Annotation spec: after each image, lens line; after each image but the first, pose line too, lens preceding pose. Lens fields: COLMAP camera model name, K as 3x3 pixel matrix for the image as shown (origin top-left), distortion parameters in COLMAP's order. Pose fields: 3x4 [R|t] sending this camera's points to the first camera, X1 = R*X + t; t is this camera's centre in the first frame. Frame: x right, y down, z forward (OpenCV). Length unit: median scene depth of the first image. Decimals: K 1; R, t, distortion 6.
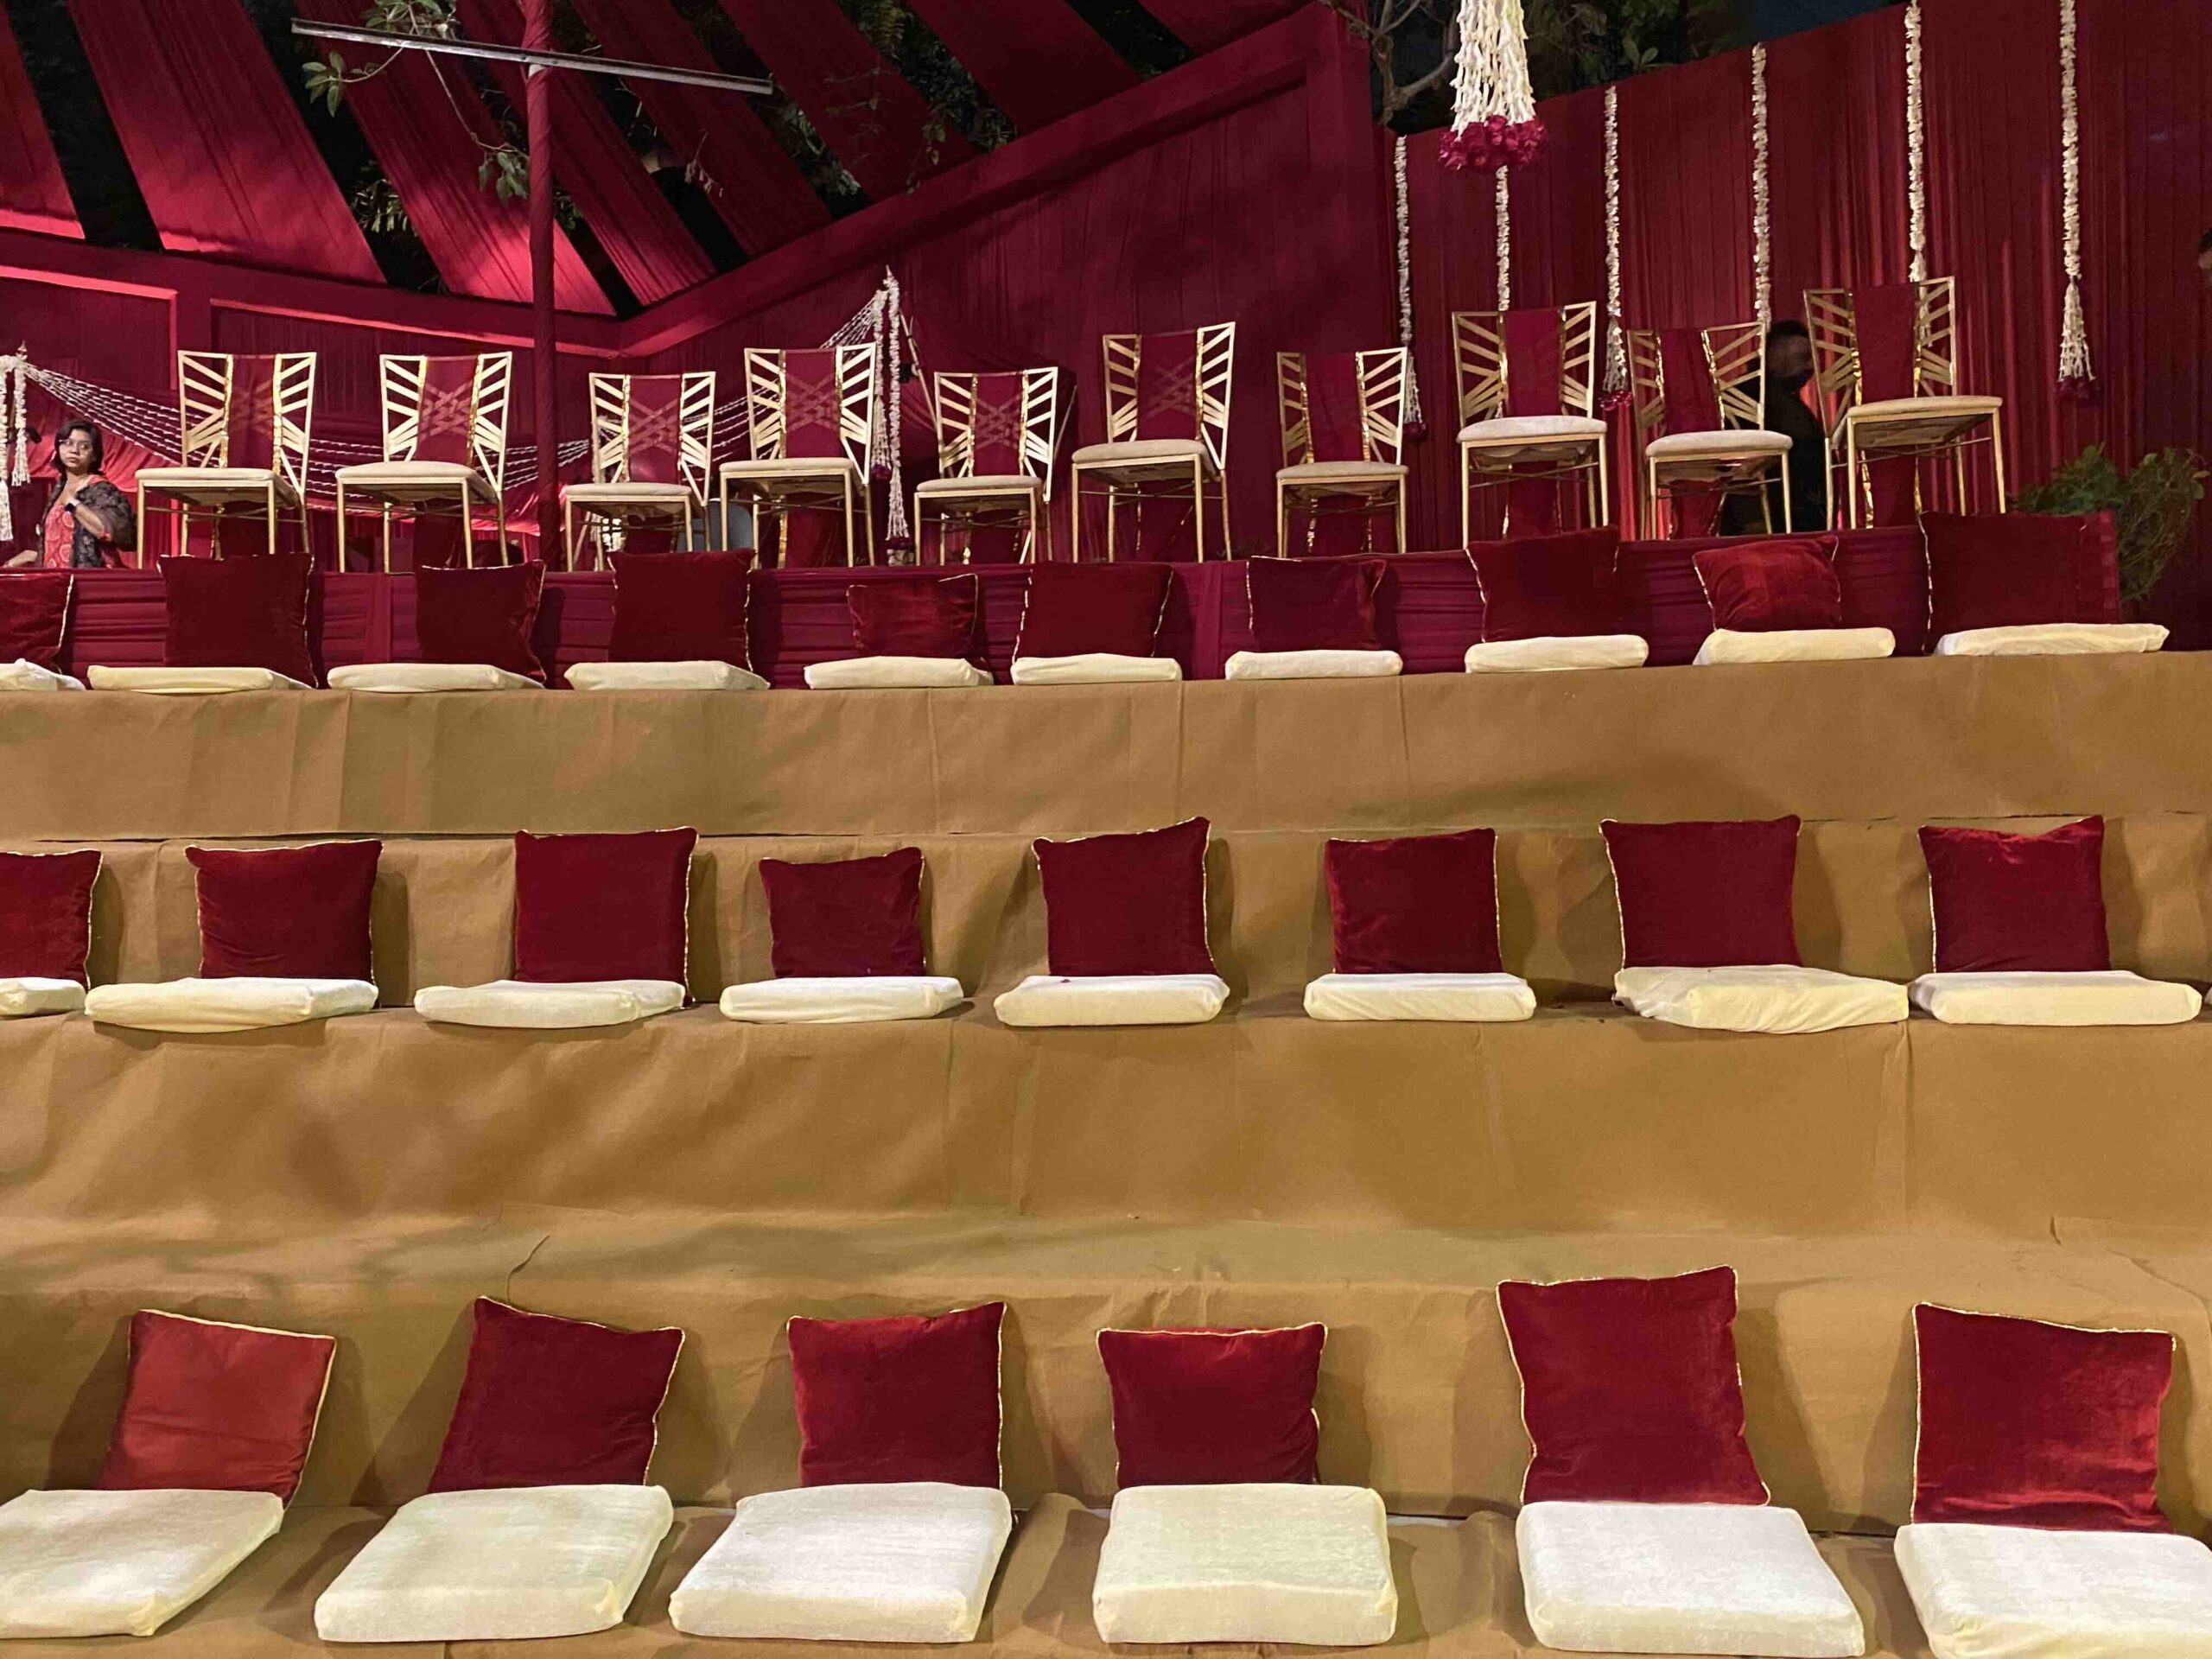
lens RADIAL K [[1995.3, 0, 1092.3], [0, 1995.3, 832.4], [0, 0, 1]] dist [0.159402, -0.455935]
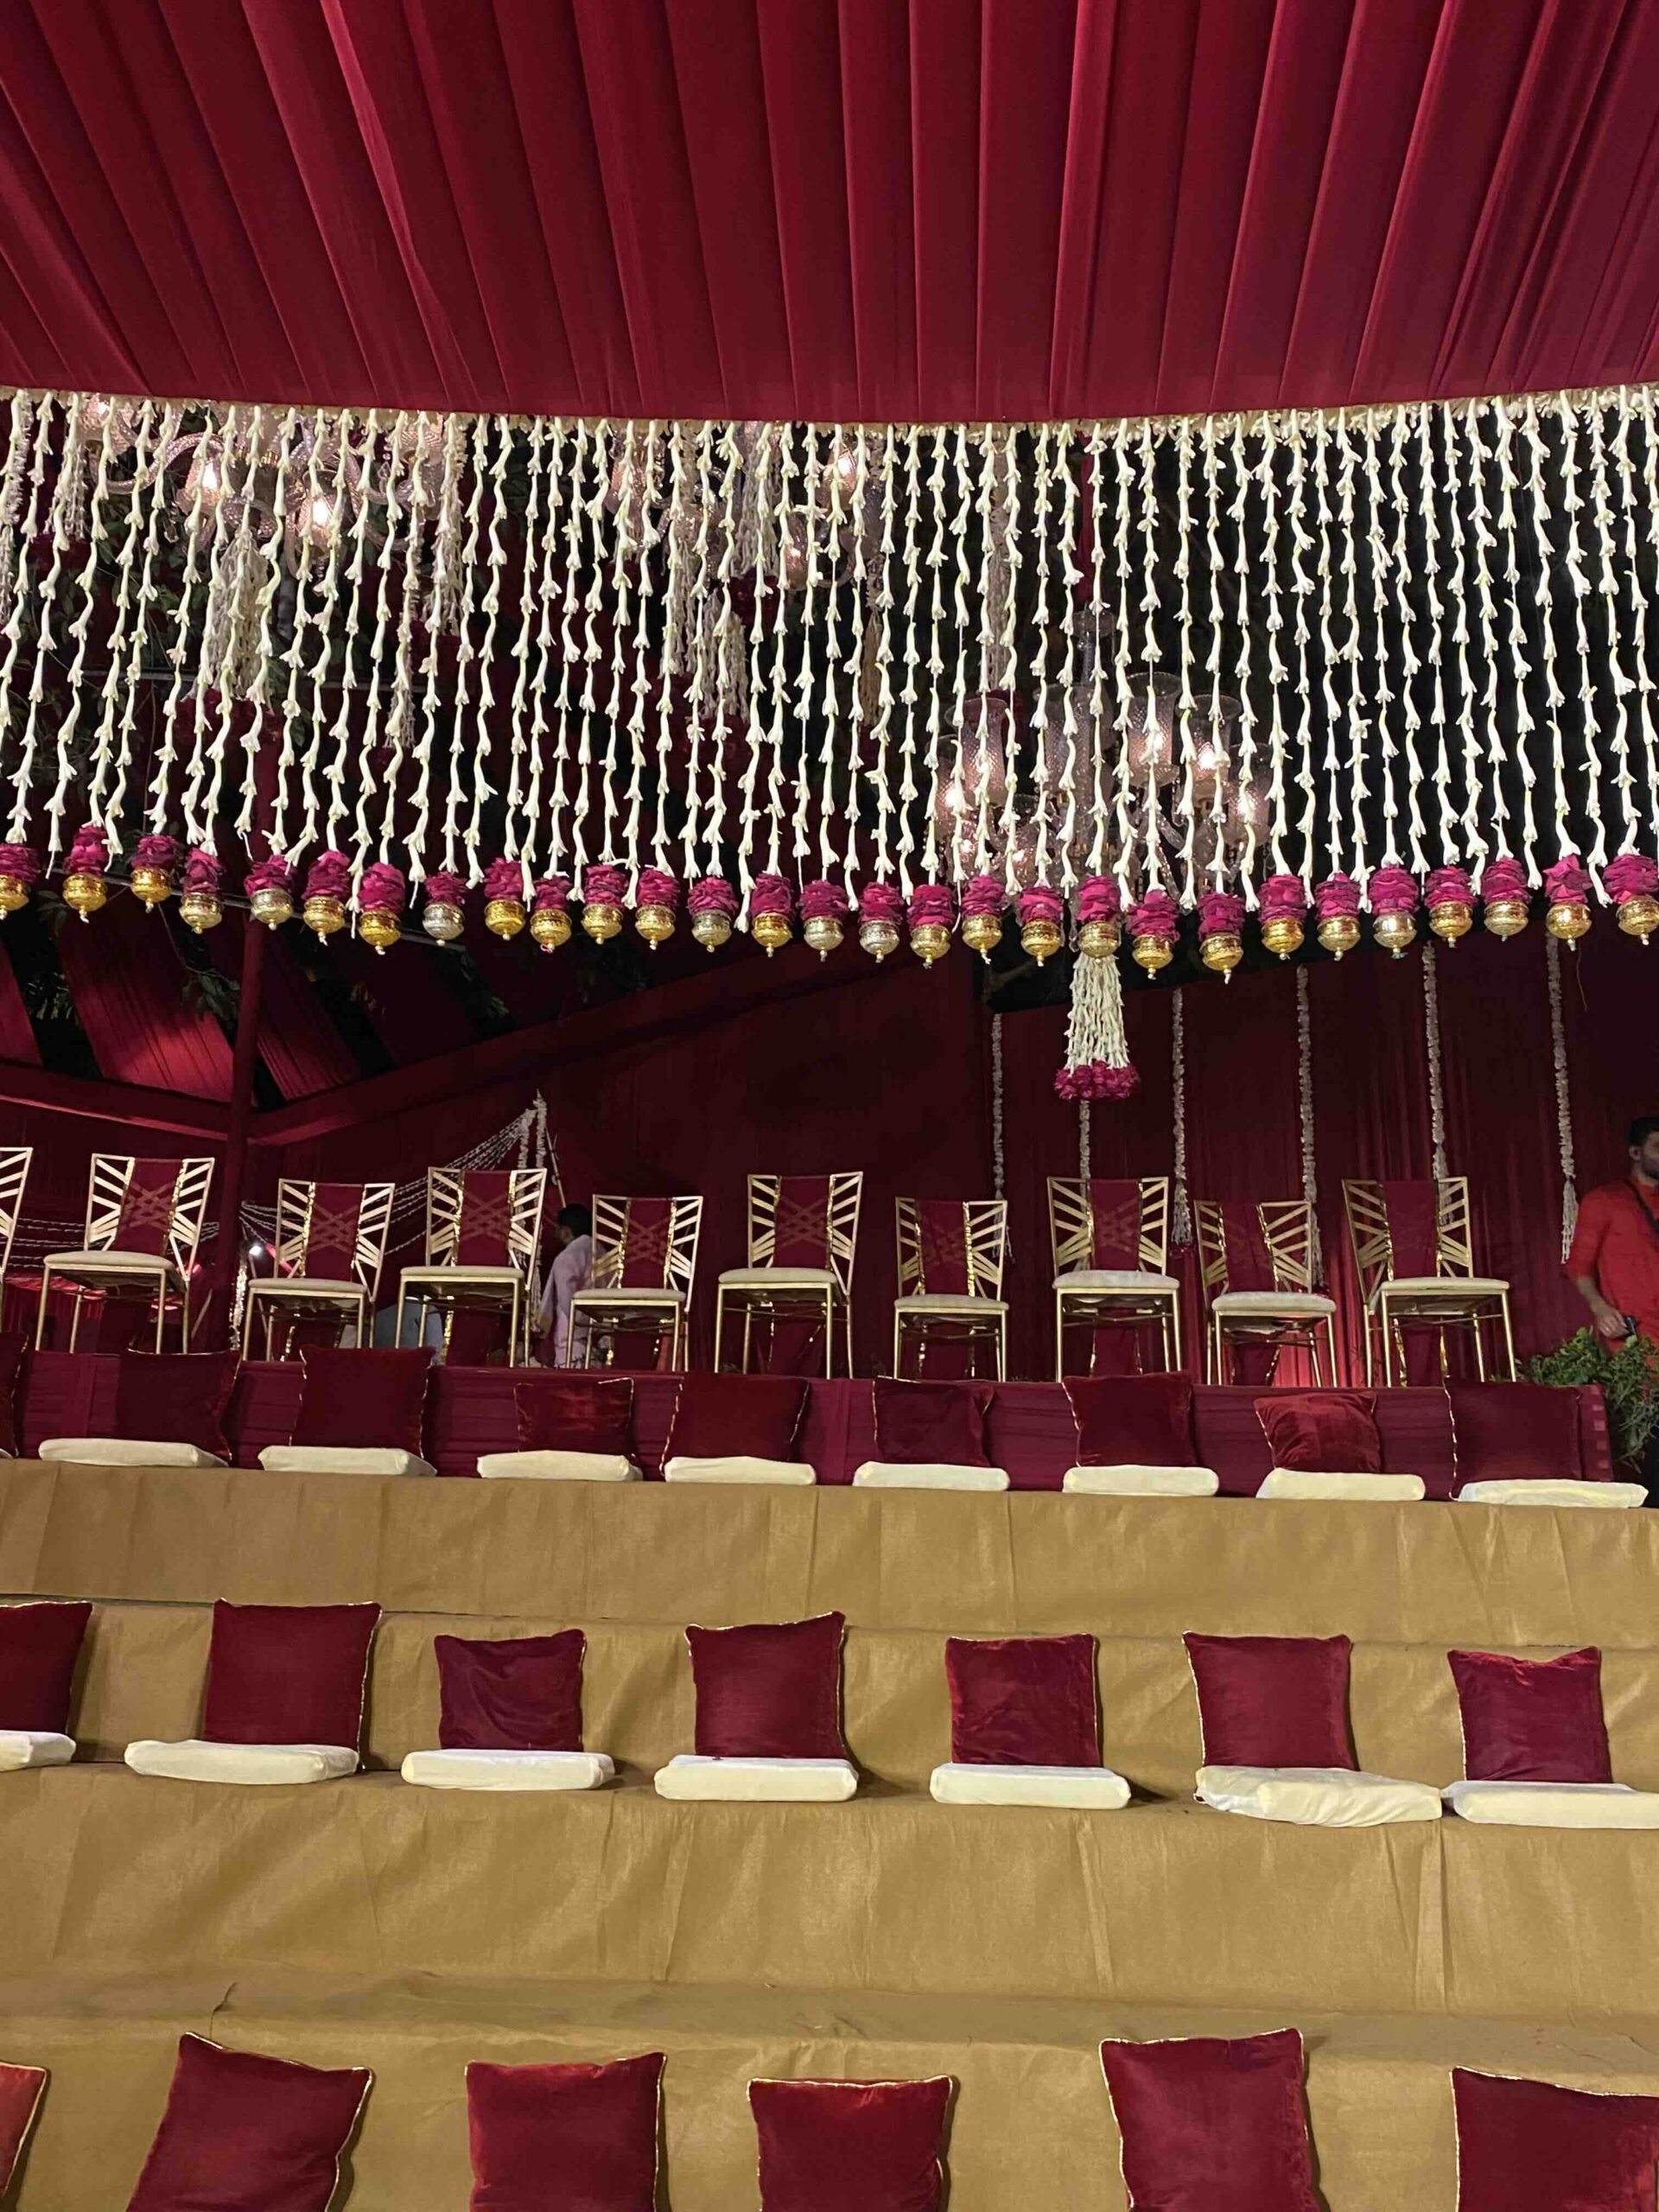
lens RADIAL K [[1995.3, 0, 829.5], [0, 1995.3, 1106.0], [0, 0, 1]] dist [0.159402, -0.455935]
pose [[0.995108, 0.064112, 0.075161, -0.037269], [-0.042921, 0.965833, -0.255587, 0.004743], [-0.088980, 0.251110, 0.963860, -0.117009]]
